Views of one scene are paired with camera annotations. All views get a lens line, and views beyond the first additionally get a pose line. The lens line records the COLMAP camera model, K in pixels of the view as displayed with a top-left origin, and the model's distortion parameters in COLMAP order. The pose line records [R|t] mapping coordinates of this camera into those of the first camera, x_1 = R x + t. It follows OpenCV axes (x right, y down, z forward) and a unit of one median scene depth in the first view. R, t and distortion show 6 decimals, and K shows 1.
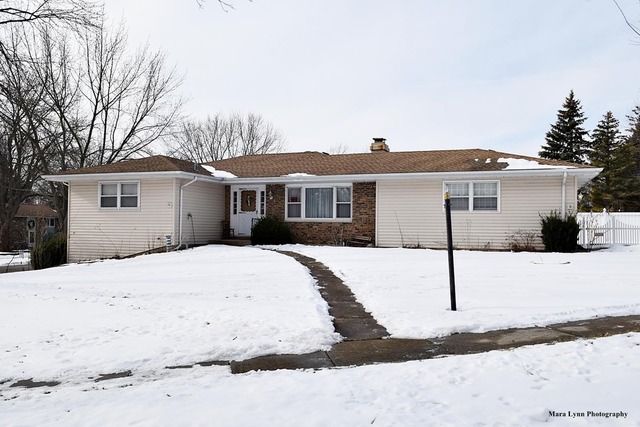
lens RADIAL K [[544.6, 0, 320.0], [0, 544.6, 213.5], [0, 0, 1]] dist [-0.004680, -0.002896]
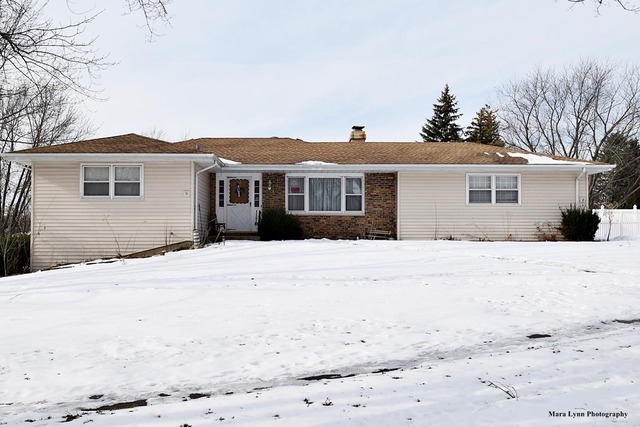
lens RADIAL K [[671.9, 0, 320.0], [0, 671.9, 213.5], [0, 0, 1]] dist [0.006109, 0.003034]
pose [[0.926112, 0.003311, 0.377234, -0.439129], [-0.001544, 0.999986, -0.004987, 0.018265], [-0.377245, 0.004036, 0.926105, -0.039274]]
